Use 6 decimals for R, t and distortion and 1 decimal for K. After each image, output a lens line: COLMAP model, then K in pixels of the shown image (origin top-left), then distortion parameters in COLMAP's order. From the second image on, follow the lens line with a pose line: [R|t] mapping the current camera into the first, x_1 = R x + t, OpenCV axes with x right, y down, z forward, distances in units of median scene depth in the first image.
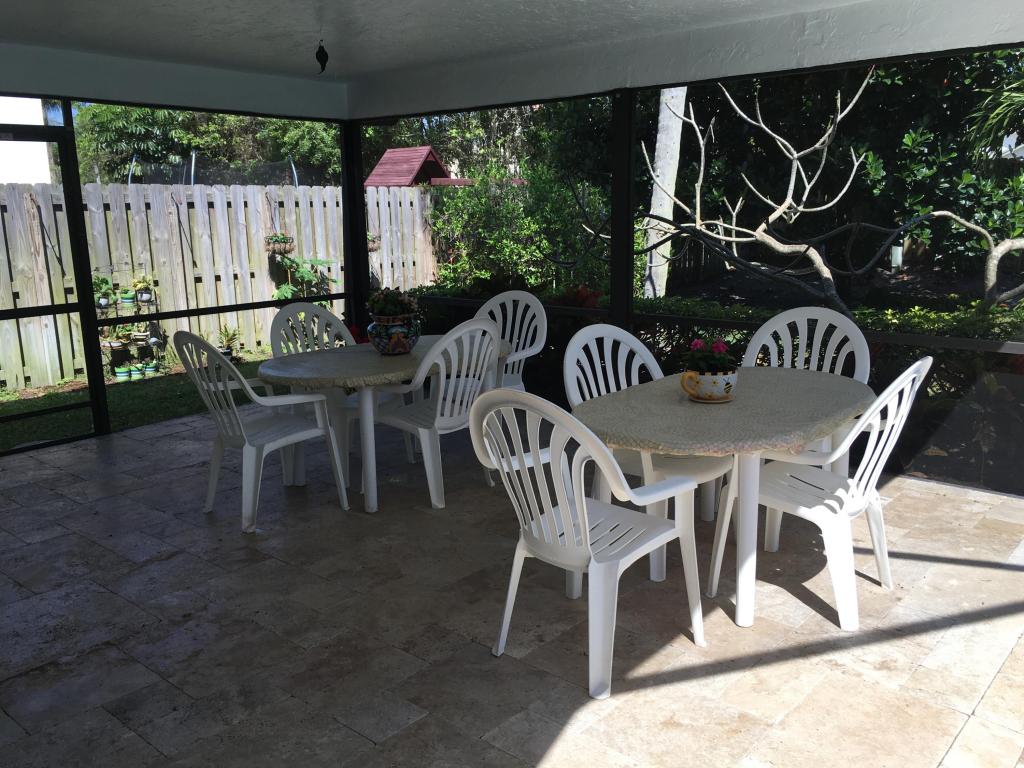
lens RADIAL K [[872.0, 0, 508.0], [0, 872.0, 380.1], [0, 0, 1]] dist [0.076388, -0.099378]
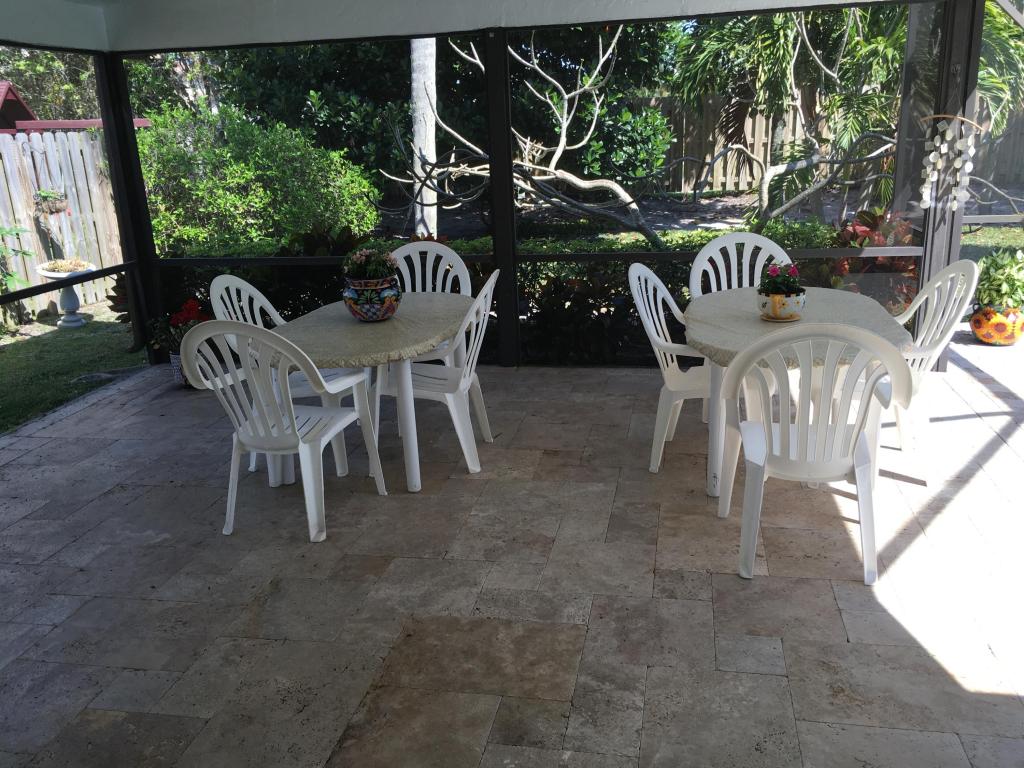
lens RADIAL K [[872.0, 0, 507.8], [0, 872.0, 383.8], [0, 0, 1]] dist [0.076388, -0.099378]
pose [[0.865582, -0.159729, 0.474610, -0.329394], [0.126575, 0.986776, 0.101252, -0.028823], [-0.484507, -0.027568, 0.874353, 0.096123]]
